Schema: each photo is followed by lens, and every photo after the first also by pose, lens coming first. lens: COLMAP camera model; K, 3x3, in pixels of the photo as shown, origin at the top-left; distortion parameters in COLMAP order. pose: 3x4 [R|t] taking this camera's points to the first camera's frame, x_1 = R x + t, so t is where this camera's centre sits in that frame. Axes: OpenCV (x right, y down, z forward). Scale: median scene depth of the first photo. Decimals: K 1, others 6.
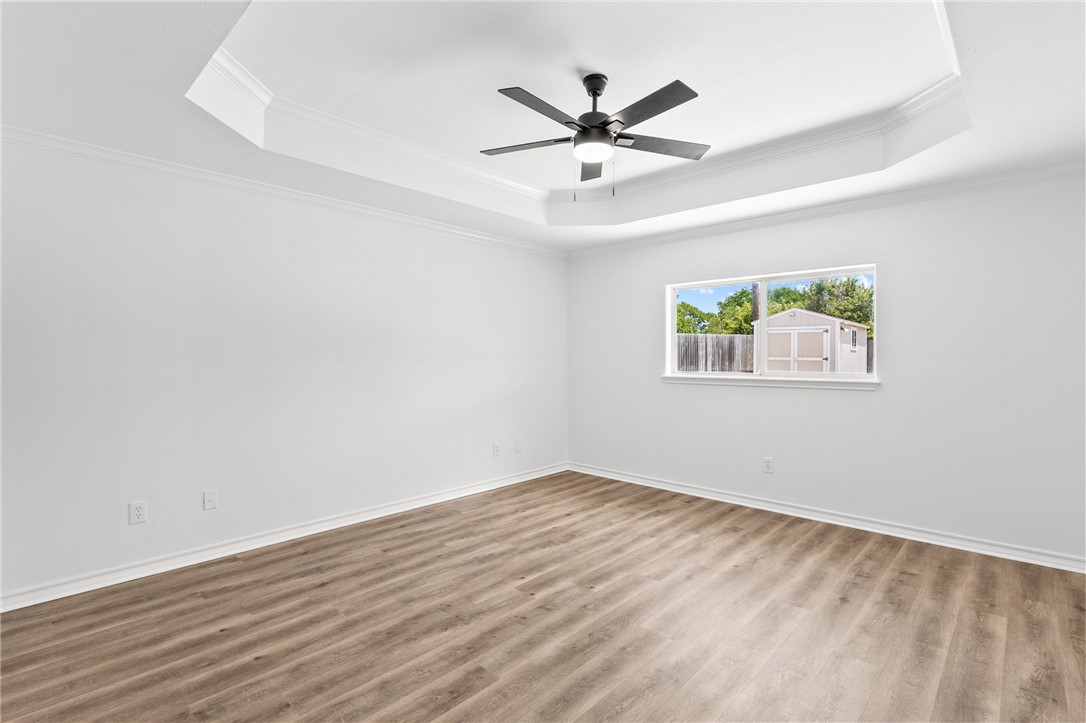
lens RADIAL K [[514.9, 0, 542.8], [0, 514.9, 359.1], [0, 0, 1]] dist [-0.004395, -0.000518]
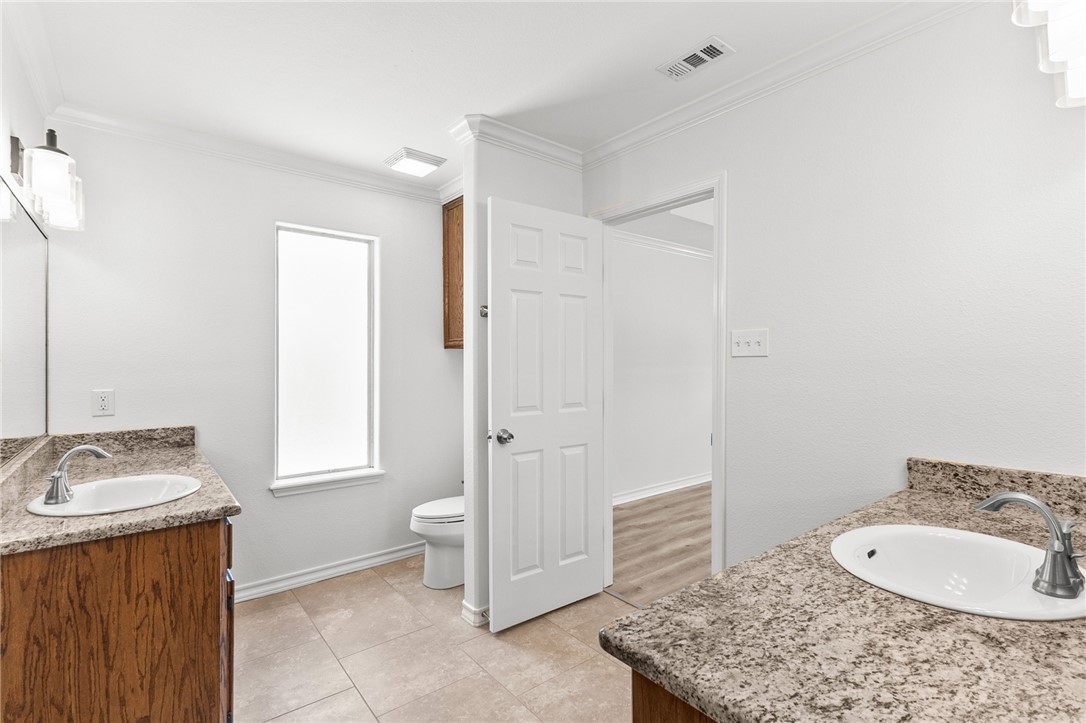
lens RADIAL K [[506.1, 0, 534.8], [0, 506.1, 364.8], [0, 0, 1]] dist [0.017545, -0.004070]
pose [[0.989414, -0.001864, -0.145109, -0.759158], [0.001448, 0.999995, -0.002968, 0.007062], [0.145113, 0.002727, 0.989411, -0.467774]]
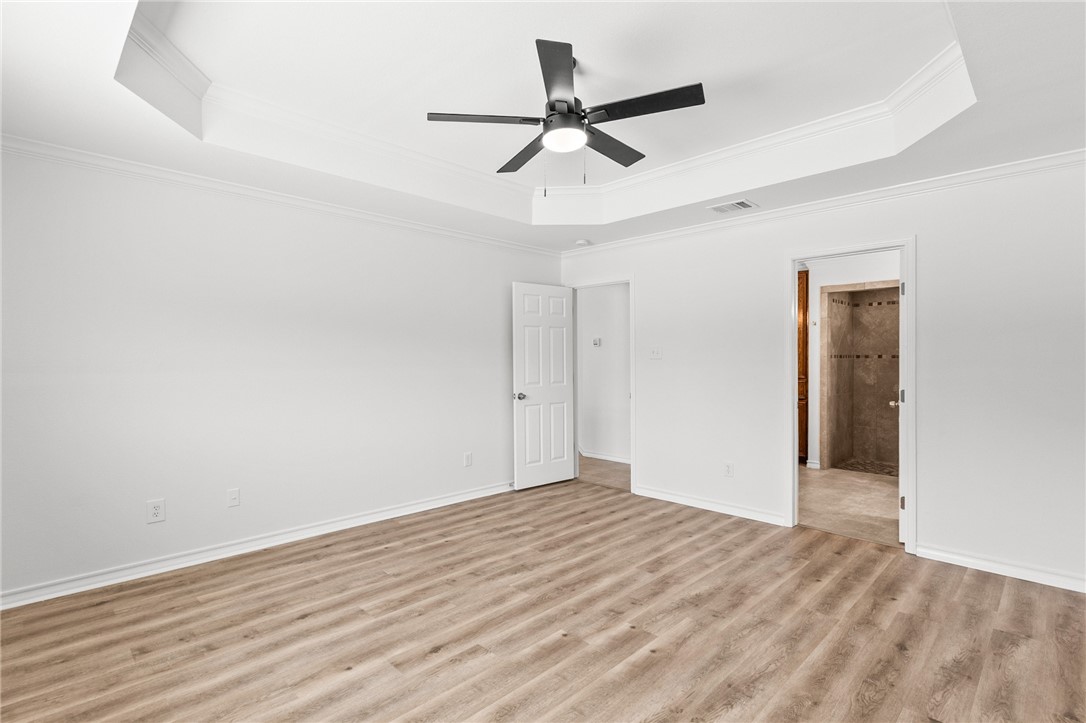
lens RADIAL K [[514.9, 0, 544.7], [0, 514.9, 367.7], [0, 0, 1]] dist [-0.004395, -0.000518]
pose [[-0.999563, 0.002068, 0.029490, 0.108322], [0.002730, 0.999744, 0.022439, -0.014681], [-0.029436, 0.022510, -0.999313, 1.932059]]
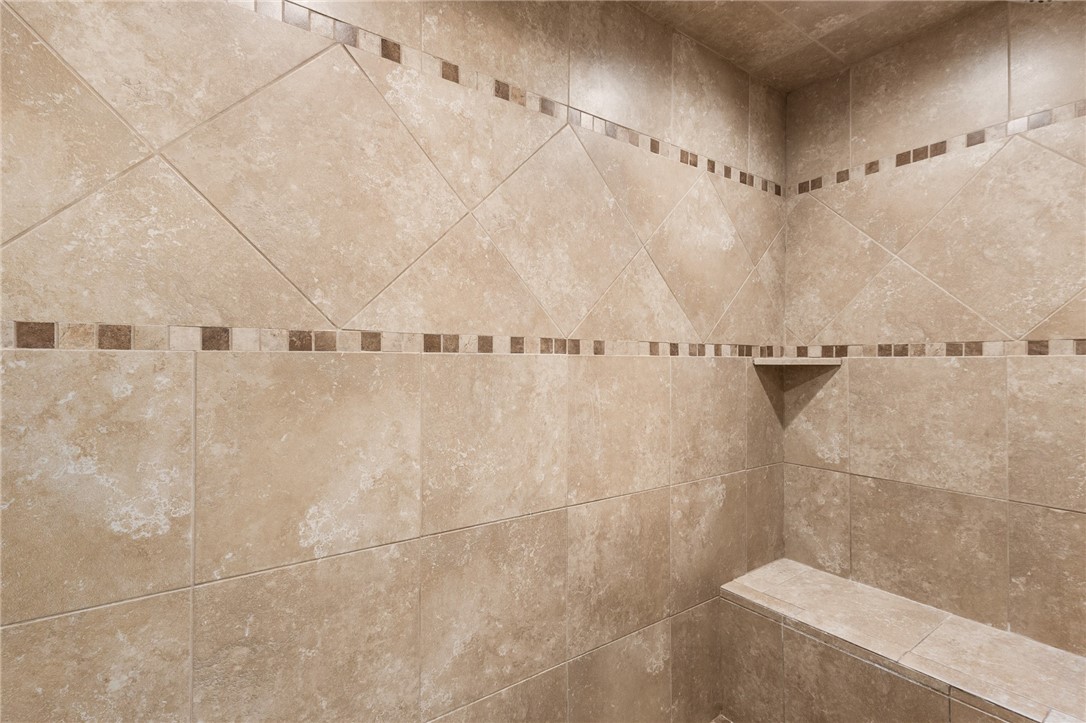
lens RADIAL K [[506.1, 0, 543.9], [0, 506.1, 358.2], [0, 0, 1]] dist [0.017545, -0.004070]
pose [[-0.204565, -0.003757, -0.978846, -1.153813], [-0.008049, 0.999965, -0.002155, 0.005227], [0.978820, 0.007438, -0.204588, -0.343824]]
